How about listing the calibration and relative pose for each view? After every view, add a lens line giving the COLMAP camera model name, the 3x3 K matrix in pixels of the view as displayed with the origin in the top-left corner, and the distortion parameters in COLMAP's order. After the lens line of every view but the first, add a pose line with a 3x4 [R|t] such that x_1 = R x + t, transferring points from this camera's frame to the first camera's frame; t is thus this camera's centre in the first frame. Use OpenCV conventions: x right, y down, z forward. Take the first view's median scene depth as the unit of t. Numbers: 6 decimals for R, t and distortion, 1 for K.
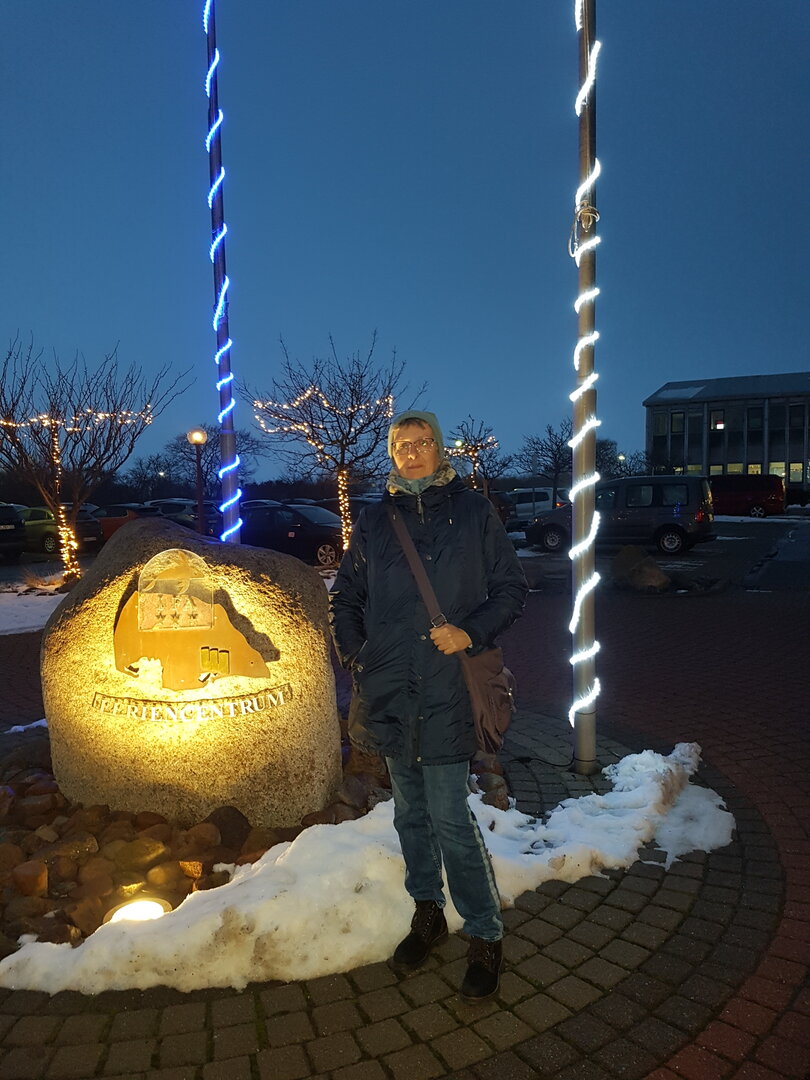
lens RADIAL K [[865.9, 0, 417.7], [0, 865.9, 541.6], [0, 0, 1]] dist [0.233669, -0.507883]
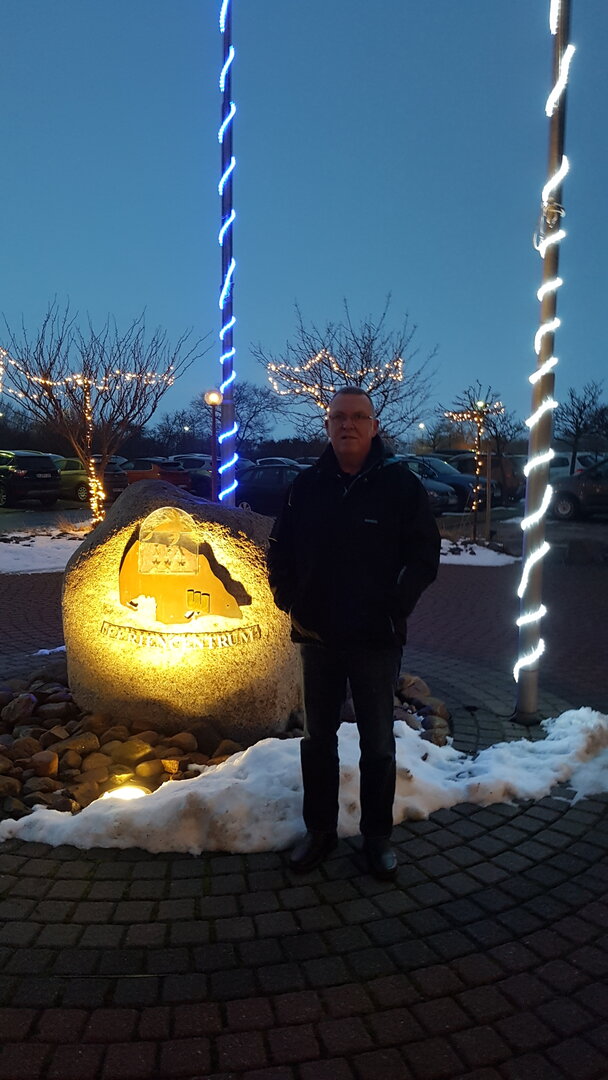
lens RADIAL K [[867.0, 0, 304.0], [0, 867.0, 540.0], [0, 0, 1]] dist [0.258230, -0.627561]
pose [[0.988244, 0.046042, -0.145785, 0.068127], [-0.039497, 0.998091, 0.047480, -0.008766], [0.147692, -0.041164, 0.988176, -0.126897]]
